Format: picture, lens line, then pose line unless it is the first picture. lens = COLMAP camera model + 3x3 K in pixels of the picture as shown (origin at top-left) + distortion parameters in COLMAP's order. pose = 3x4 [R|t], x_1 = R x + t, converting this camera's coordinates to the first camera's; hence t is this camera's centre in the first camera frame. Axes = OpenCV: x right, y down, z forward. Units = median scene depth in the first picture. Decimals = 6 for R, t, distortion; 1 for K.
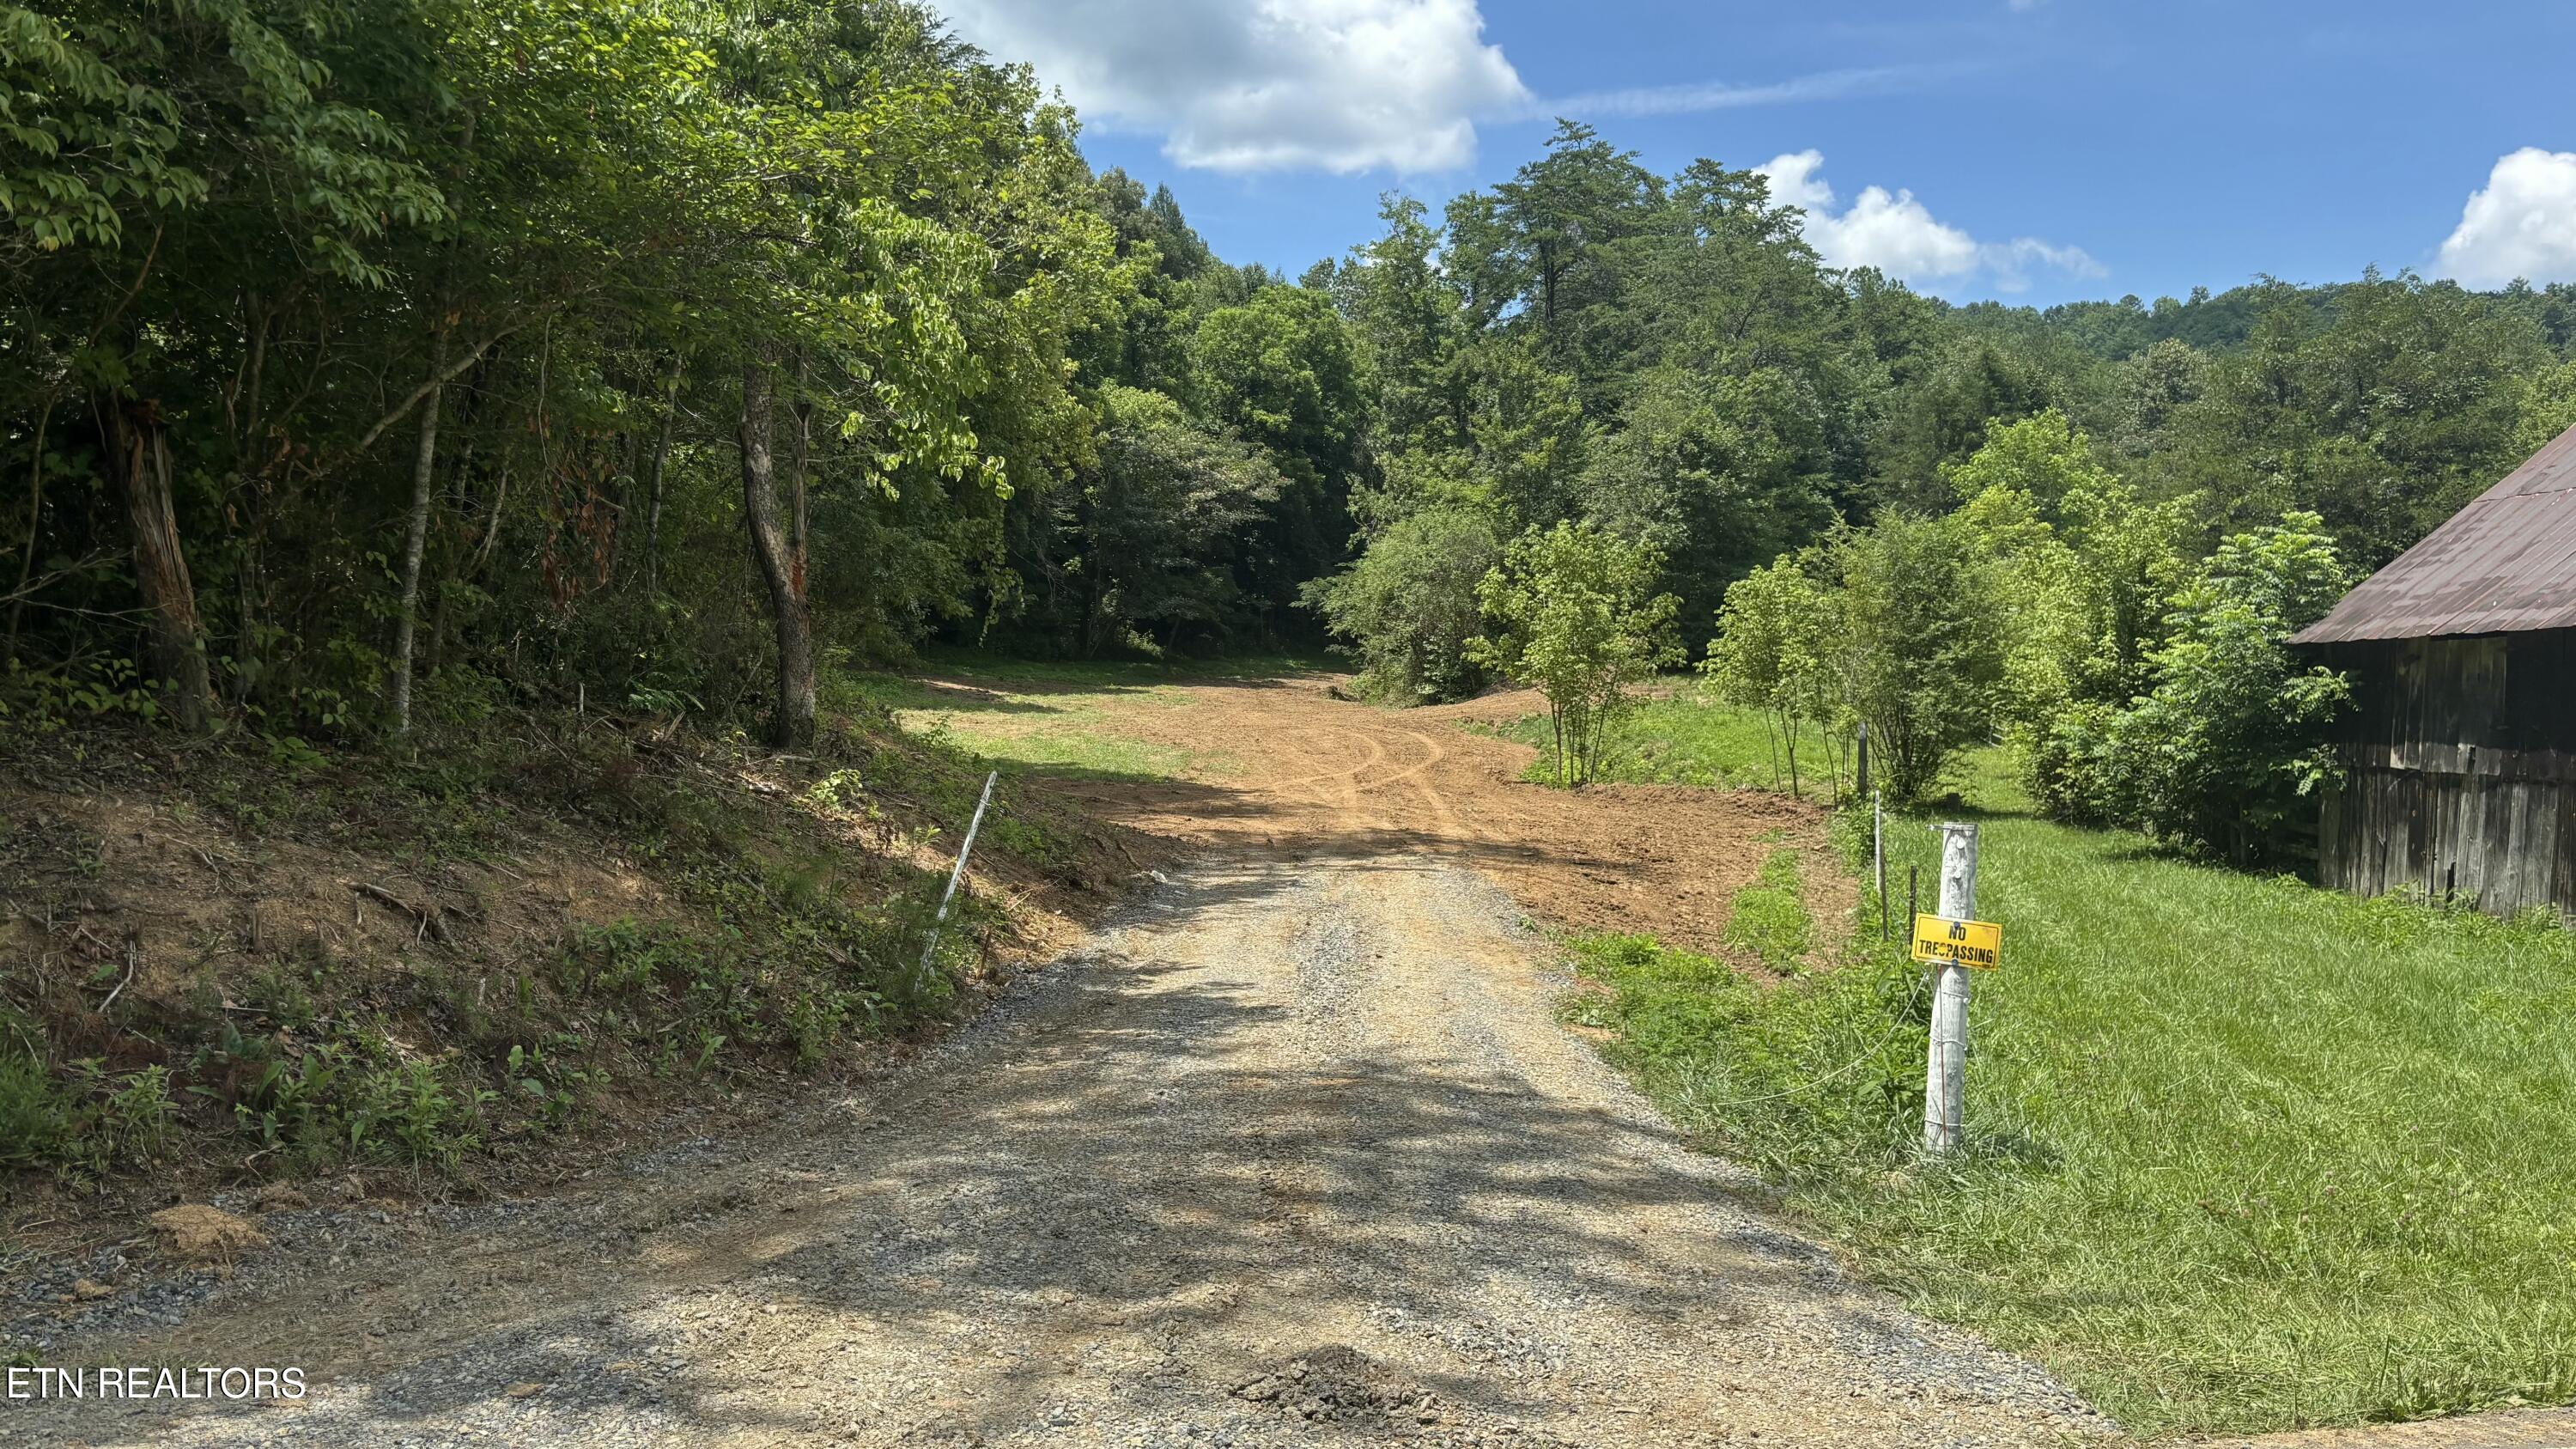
lens RADIAL K [[1959.7, 0, 1334.3], [0, 1959.7, 749.0], [0, 0, 1]] dist [0.070008, -0.071606]
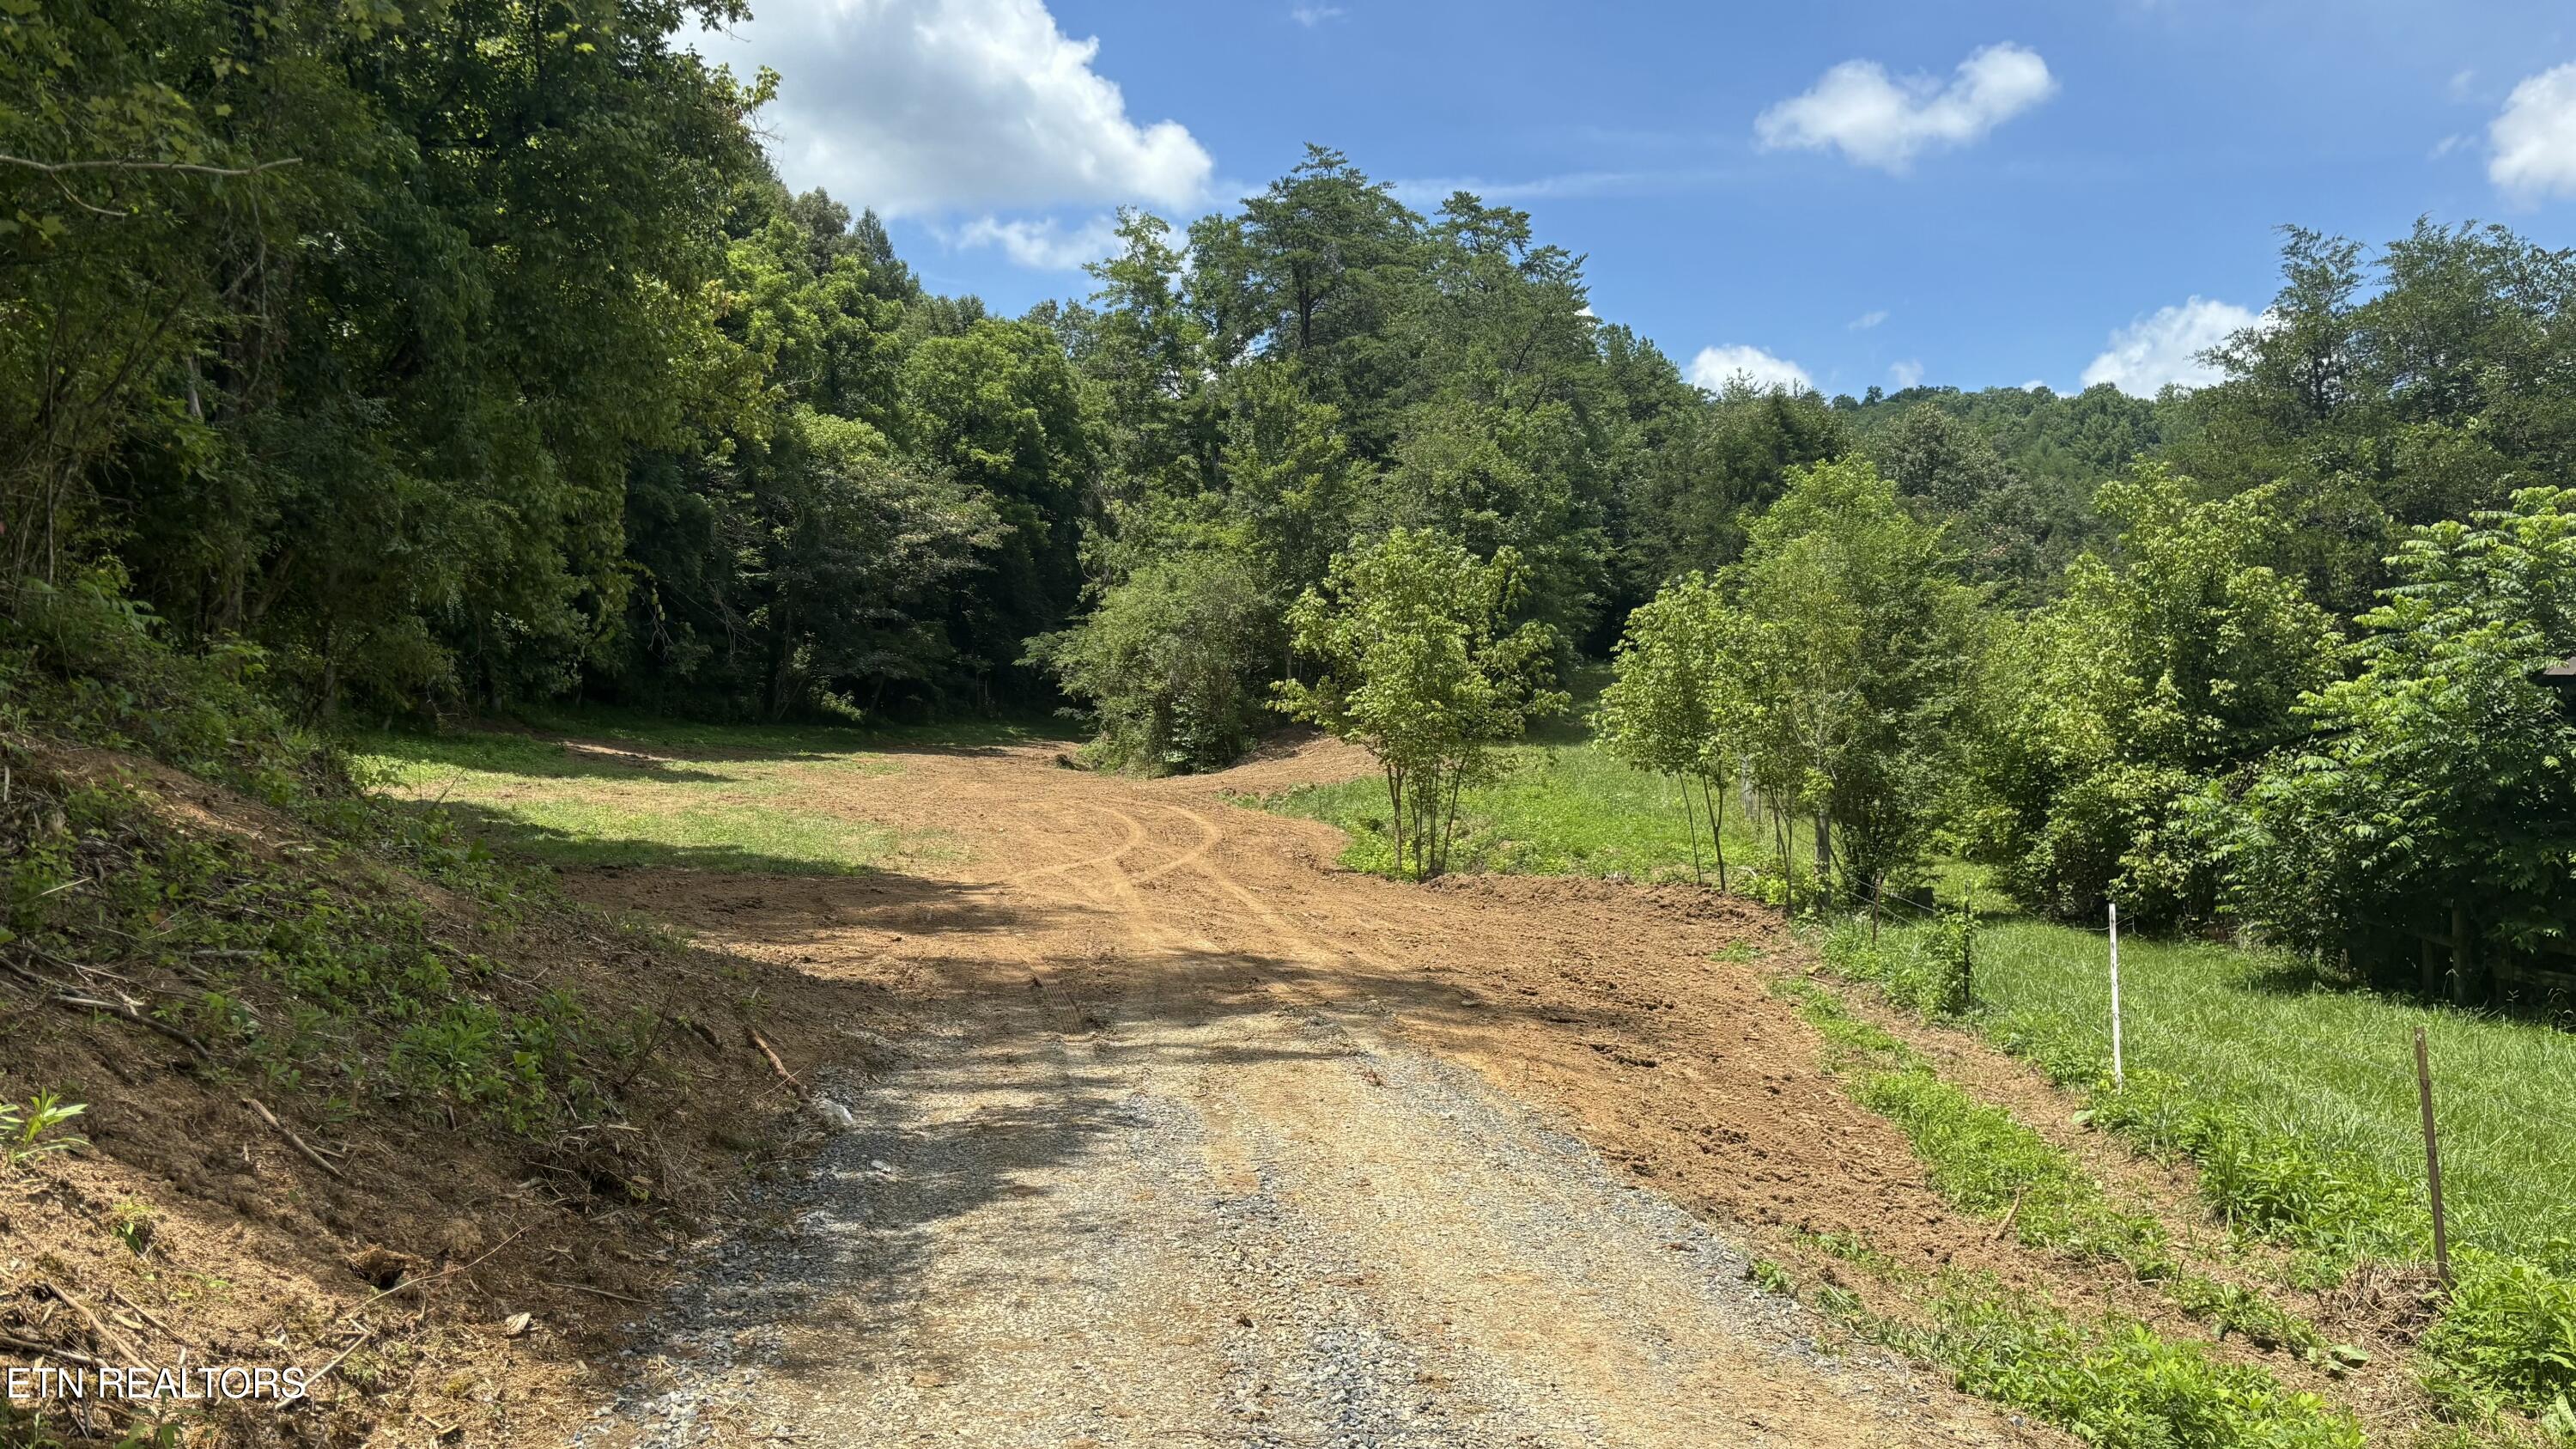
lens RADIAL K [[1959.7, 0, 1299.0], [0, 1959.7, 737.9], [0, 0, 1]] dist [0.070008, -0.071606]
pose [[0.991581, 0.006194, 0.129337, -0.010604], [-0.000439, 0.999010, -0.044477, -0.000456], [-0.129485, 0.044046, 0.990603, 0.130519]]
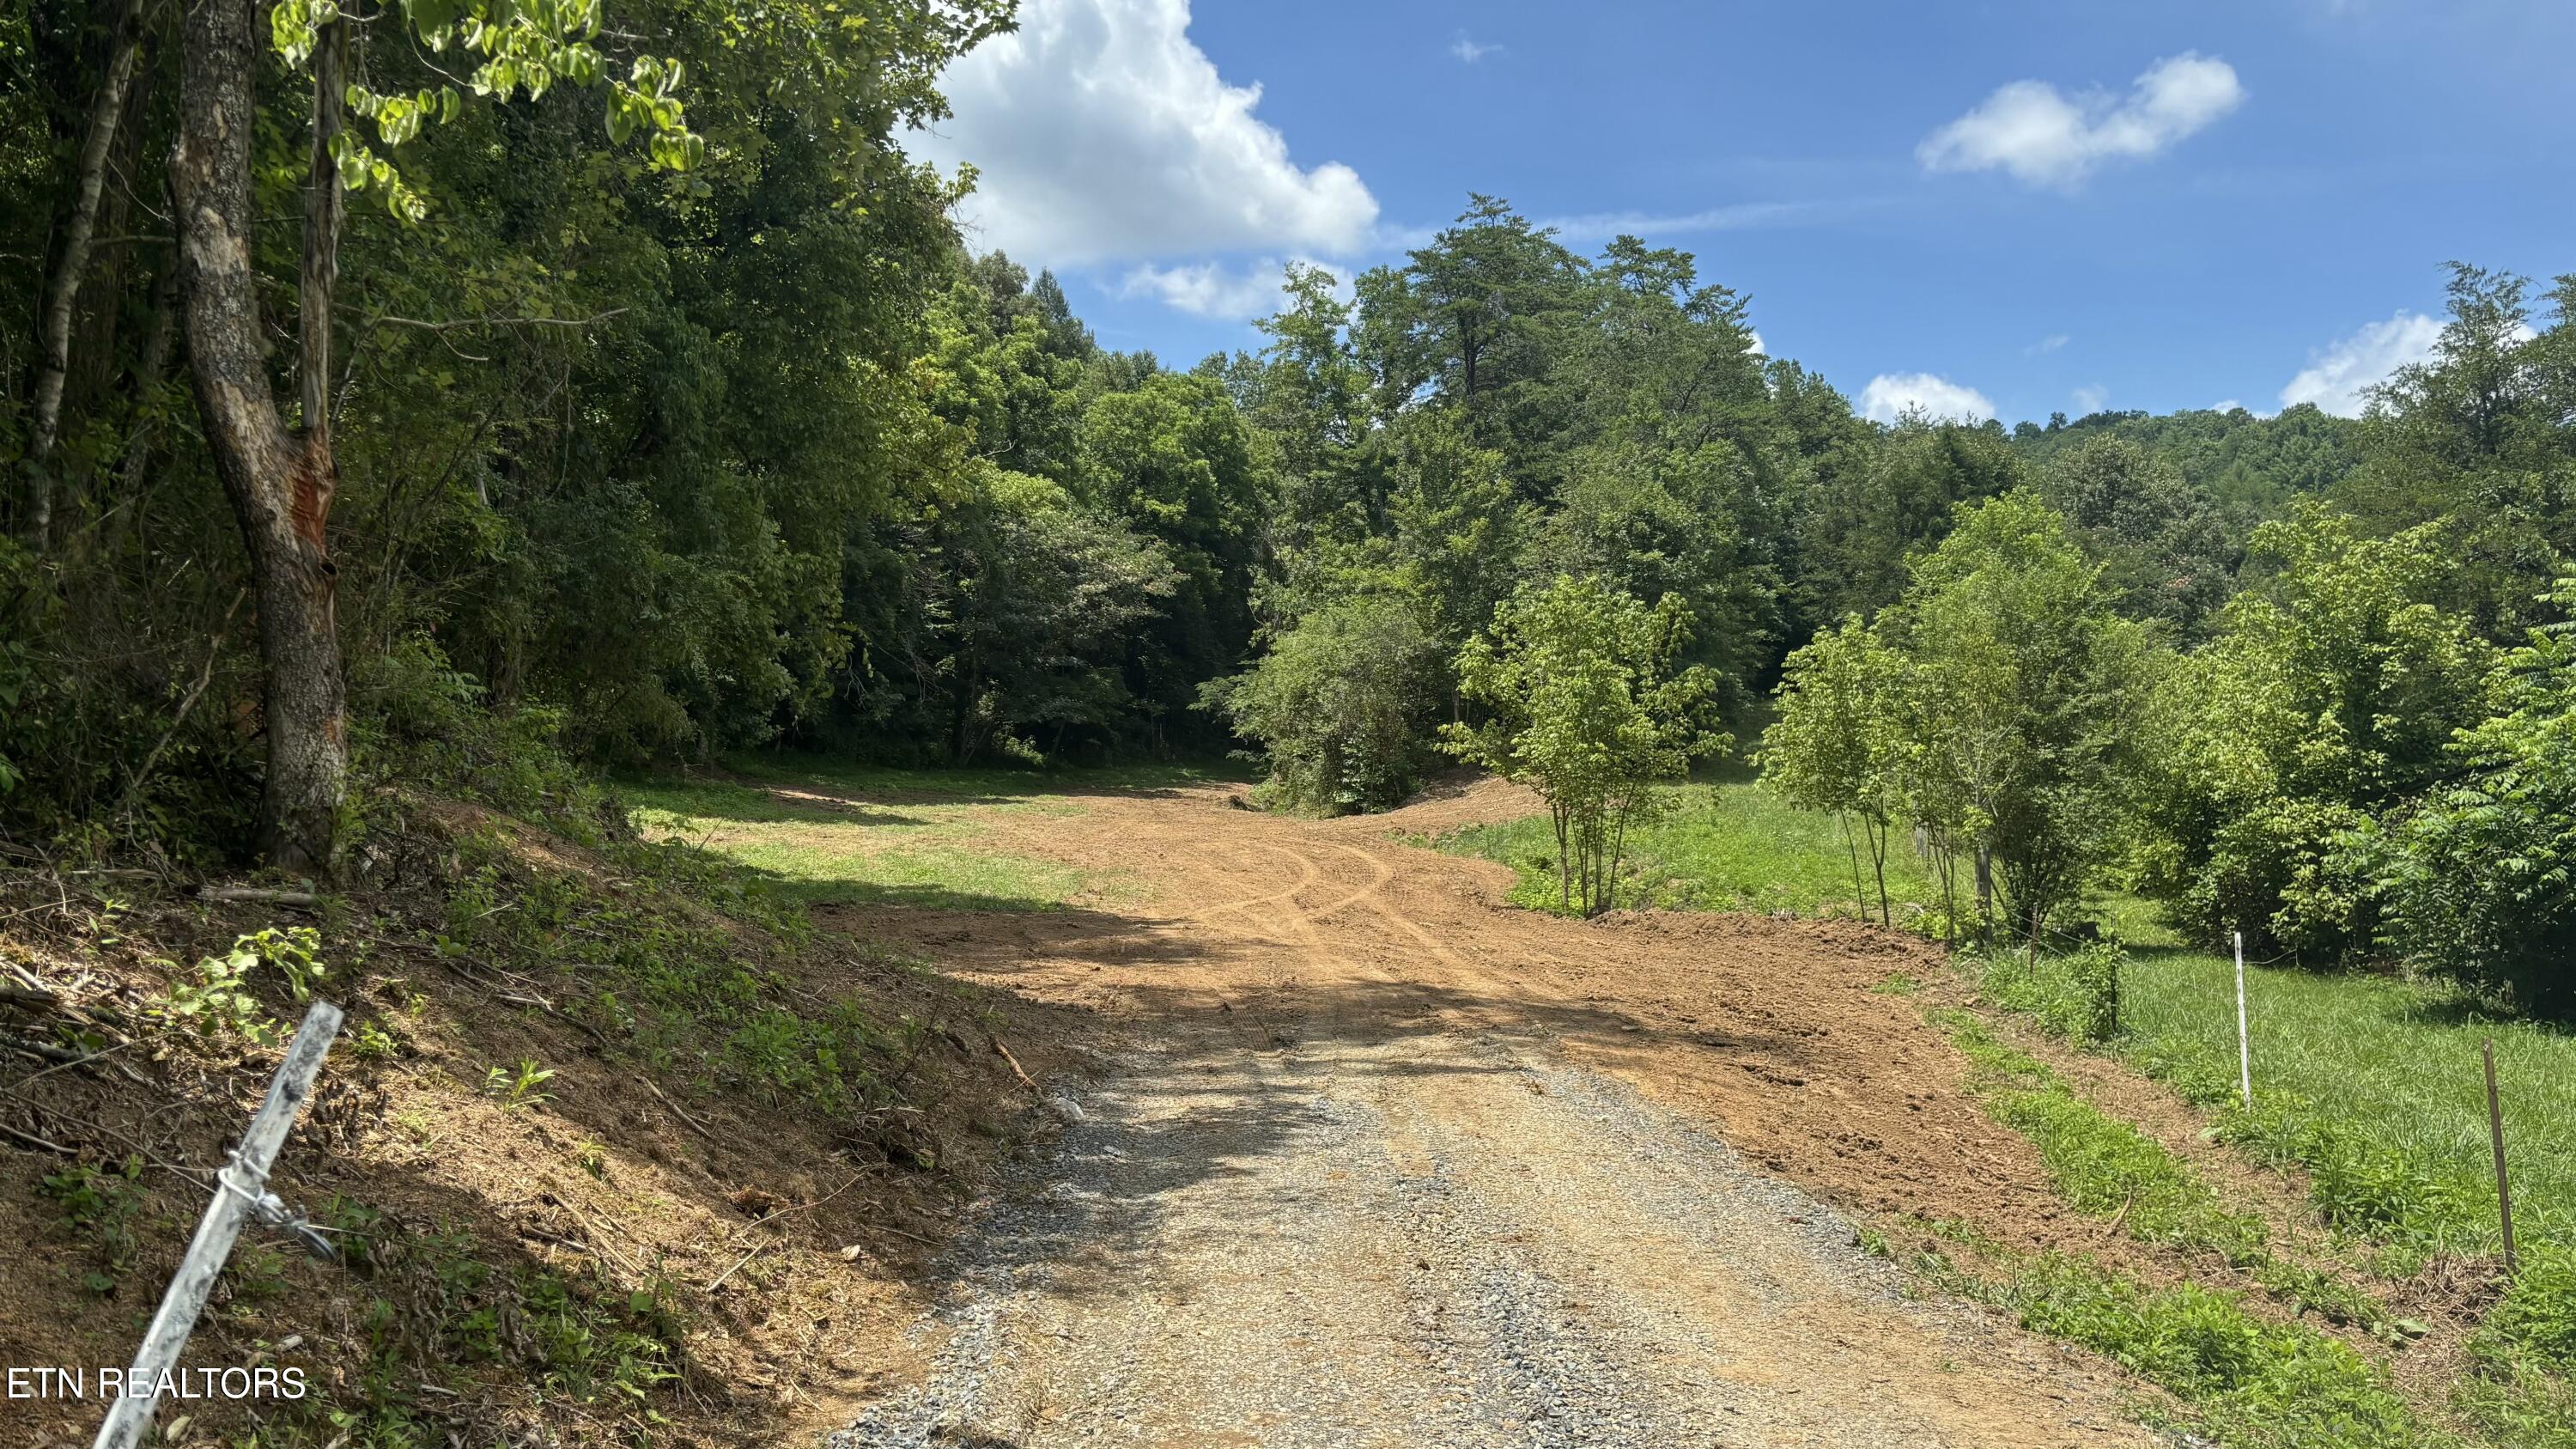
lens RADIAL K [[1959.7, 0, 1300.0], [0, 1959.7, 733.9], [0, 0, 1]] dist [0.070008, -0.071606]
pose [[0.999028, -0.001051, 0.044077, -0.012540], [0.004007, 0.997744, -0.067021, -0.000106], [-0.043907, 0.067133, 0.996777, 0.113562]]
